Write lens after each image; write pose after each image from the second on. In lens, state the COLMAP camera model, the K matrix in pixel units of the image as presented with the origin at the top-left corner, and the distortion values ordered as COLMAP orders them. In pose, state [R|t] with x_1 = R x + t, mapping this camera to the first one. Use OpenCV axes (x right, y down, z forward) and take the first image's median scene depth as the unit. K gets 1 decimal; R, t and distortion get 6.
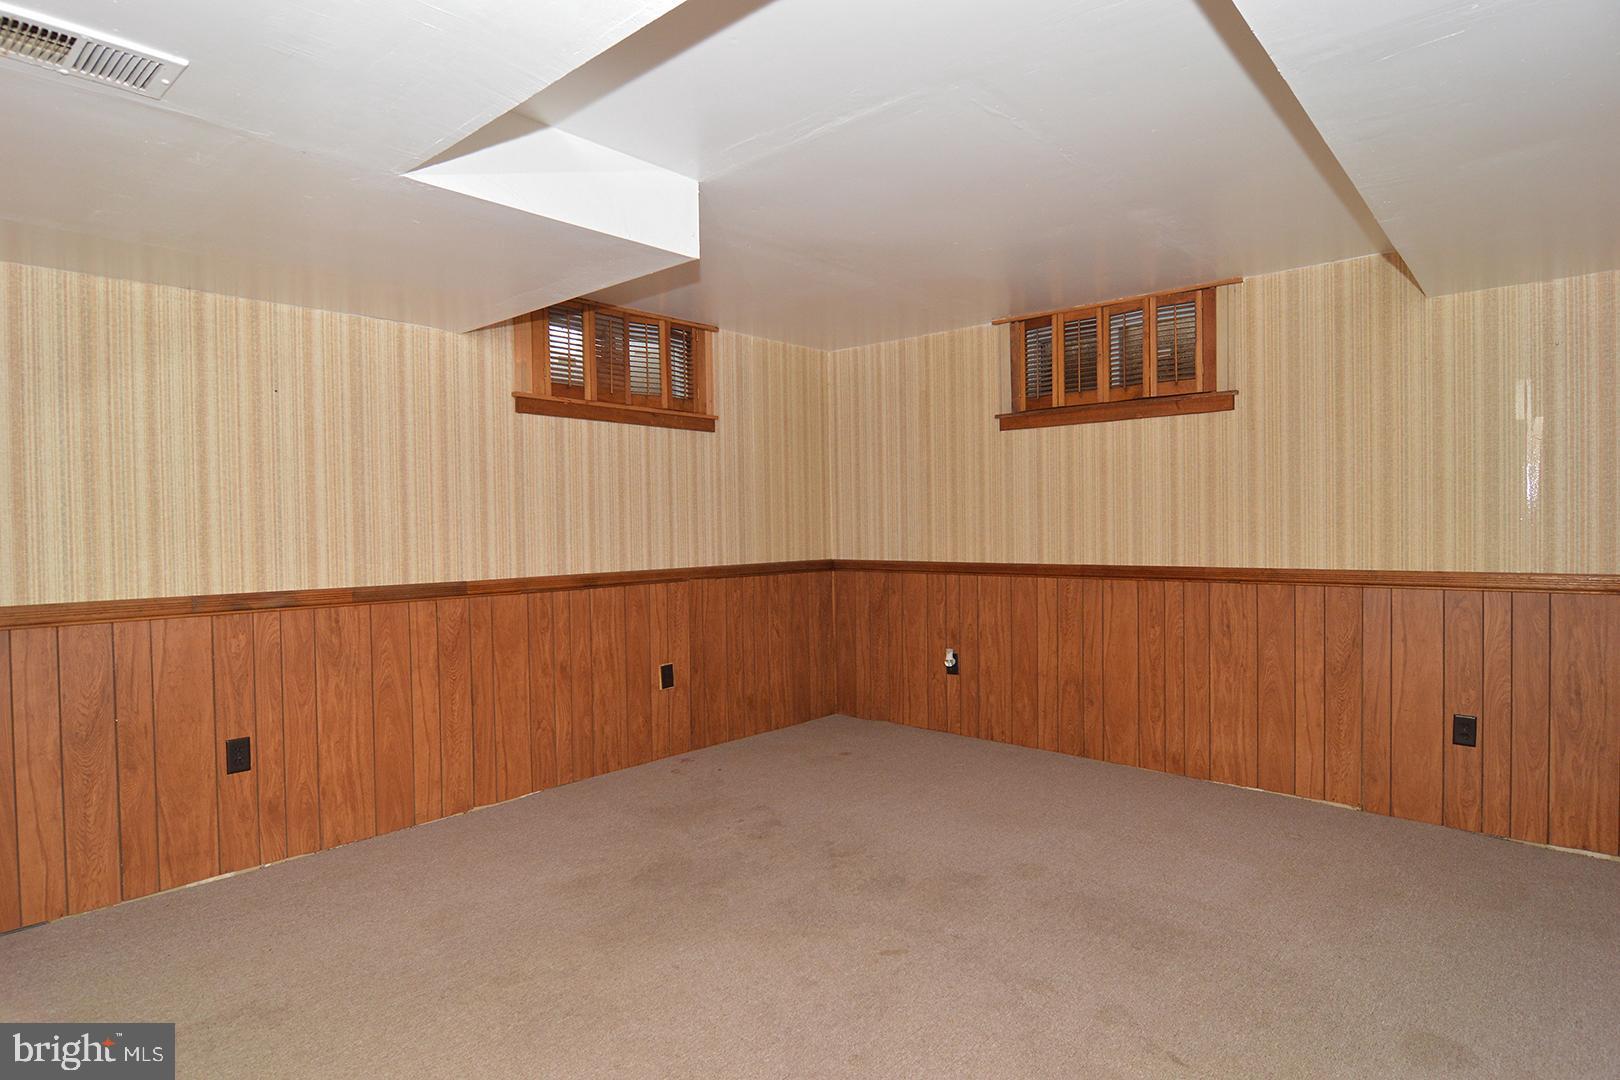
lens RADIAL K [[883.2, 0, 808.8], [0, 883.2, 538.5], [0, 0, 1]] dist [-0.004289, -0.011041]
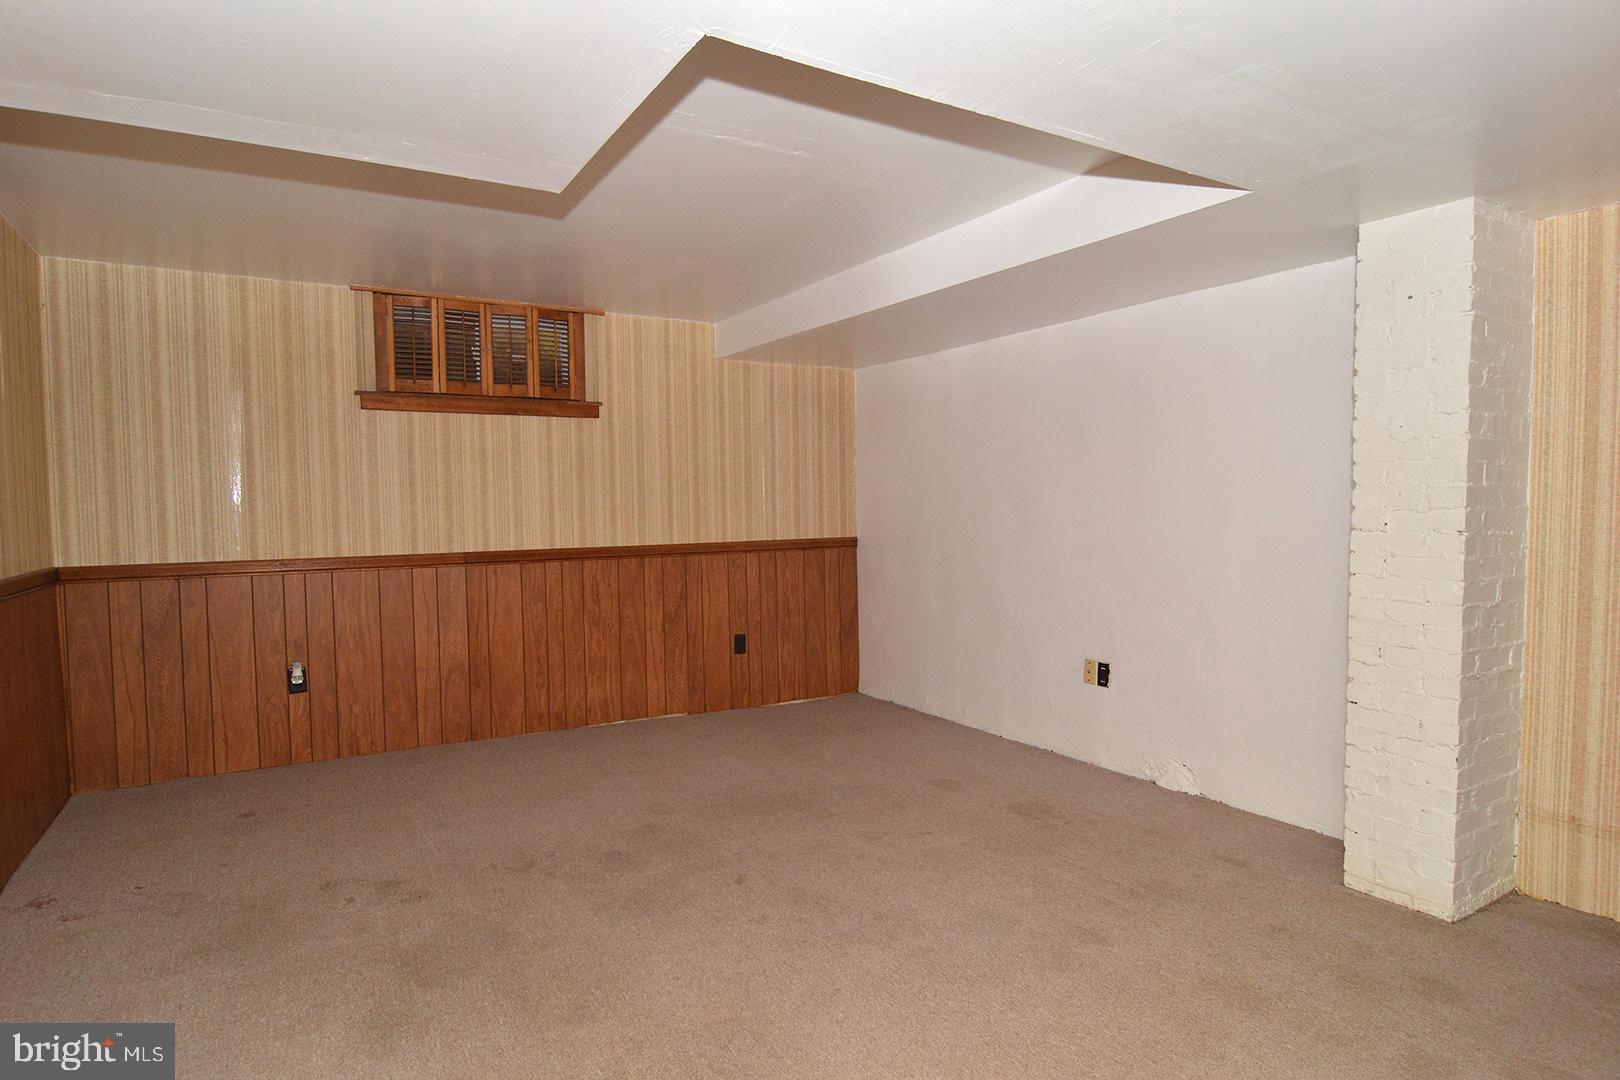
lens RADIAL K [[883.2, 0, 808.8], [0, 883.2, 538.5], [0, 0, 1]] dist [-0.004289, -0.011041]
pose [[0.303082, -0.027392, 0.952571, -0.576132], [0.025508, 0.999462, 0.020624, 0.003224], [-0.952623, 0.018048, 0.303617, 0.337372]]
